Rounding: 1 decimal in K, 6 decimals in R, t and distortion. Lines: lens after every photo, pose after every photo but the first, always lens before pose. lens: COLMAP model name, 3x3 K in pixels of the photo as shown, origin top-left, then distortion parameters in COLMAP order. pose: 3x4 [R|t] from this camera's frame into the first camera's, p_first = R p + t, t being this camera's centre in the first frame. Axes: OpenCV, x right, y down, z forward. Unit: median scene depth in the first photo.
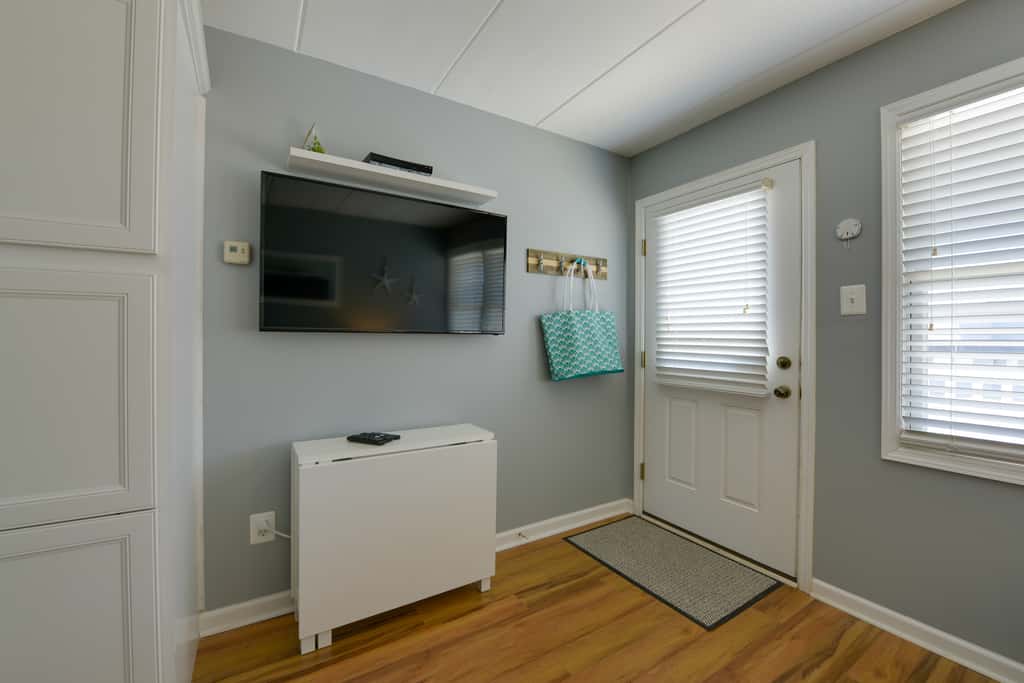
lens RADIAL K [[403.9, 0, 538.9], [0, 403.9, 339.4], [0, 0, 1]] dist [-0.012571, -0.004634]
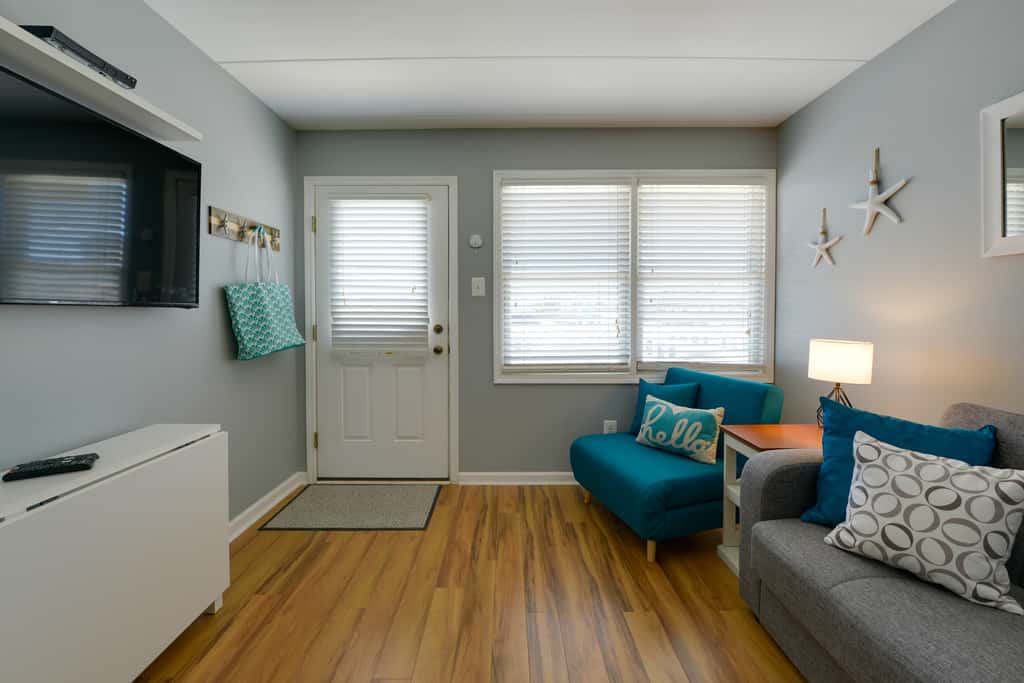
lens RADIAL K [[423.9, 0, 487.3], [0, 423.9, 322.3], [0, 0, 1]] dist [-0.031428, -0.000548]
pose [[0.548051, -0.023757, 0.836107, -0.499136], [0.007678, 0.999697, 0.023372, 0.001657], [-0.836409, -0.006390, 0.548068, 0.046549]]
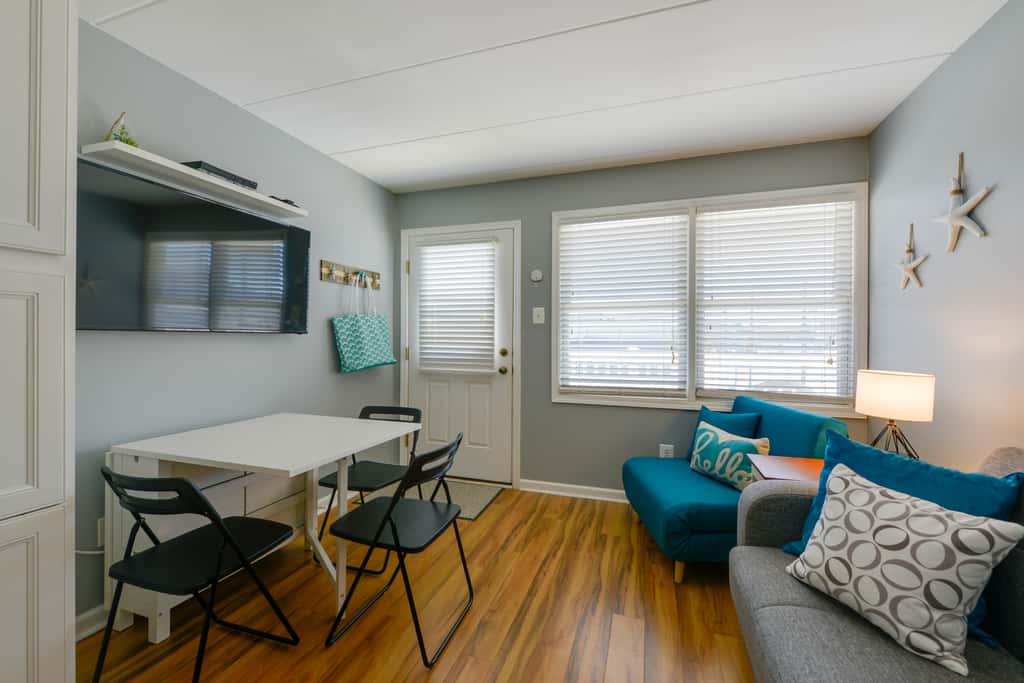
lens RADIAL K [[417.1, 0, 512.0], [0, 417.1, 338.6], [0, 0, 1]] dist [-0.010699, -0.005047]
pose [[0.773447, -0.001740, 0.633859, -0.408603], [0.001270, 0.999998, 0.001195, 0.000702], [-0.633860, -0.000119, 0.773448, -0.305745]]
